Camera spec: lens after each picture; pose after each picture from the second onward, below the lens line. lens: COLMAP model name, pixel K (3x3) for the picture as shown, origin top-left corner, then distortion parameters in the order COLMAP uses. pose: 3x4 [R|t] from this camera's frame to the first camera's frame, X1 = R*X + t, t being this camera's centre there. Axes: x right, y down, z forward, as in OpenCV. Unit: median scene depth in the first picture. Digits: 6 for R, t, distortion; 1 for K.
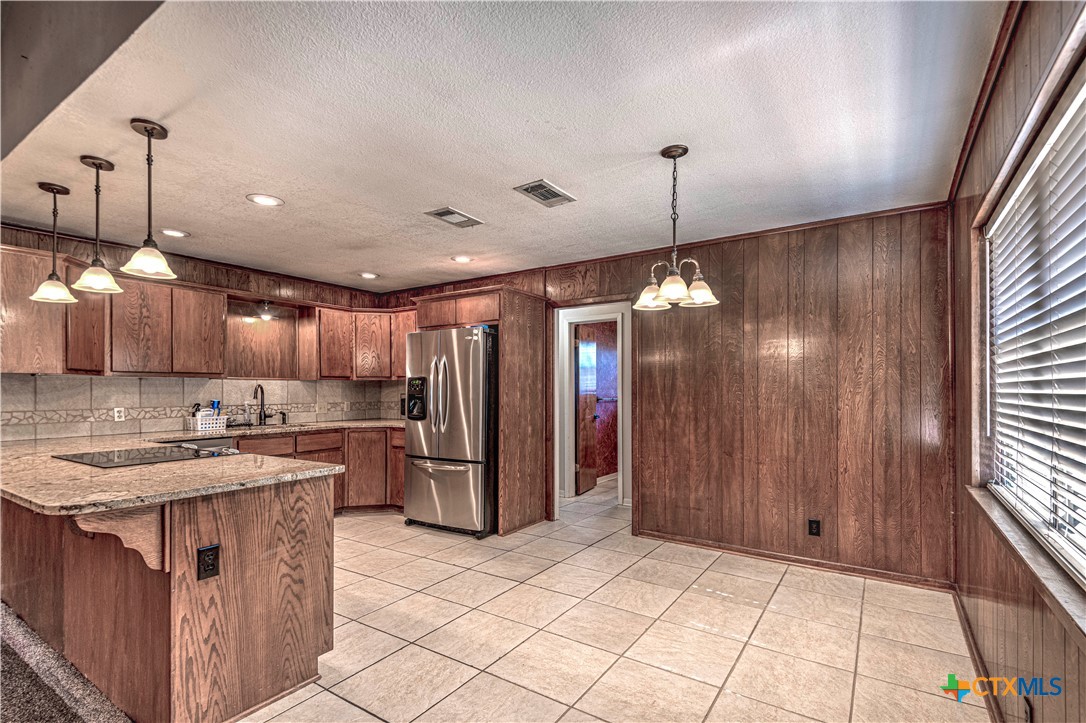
lens RADIAL K [[505.4, 0, 535.4], [0, 505.4, 387.9], [0, 0, 1]] dist [0.027027, -0.000519]
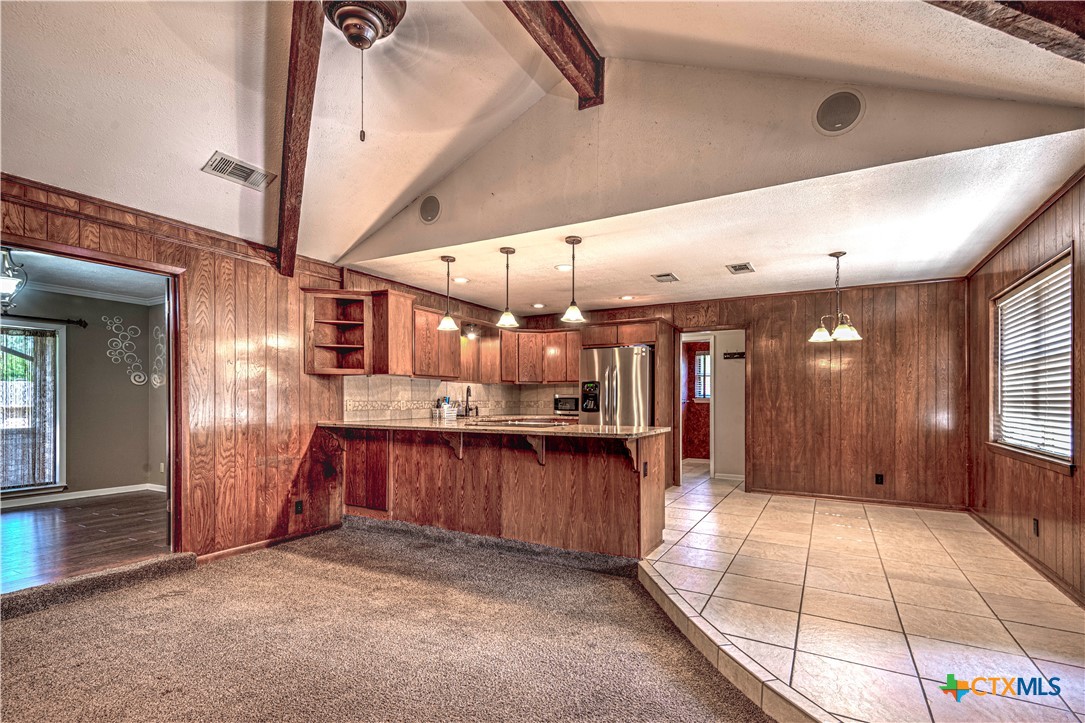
lens RADIAL K [[507.2, 0, 544.0], [0, 507.2, 398.2], [0, 0, 1]] dist [0.024847, -0.000052]
pose [[0.996015, 0.007184, 0.088897, -0.571241], [-0.007215, 0.999974, 0.000026, 0.030689], [-0.088895, -0.000667, 0.996041, -0.437481]]
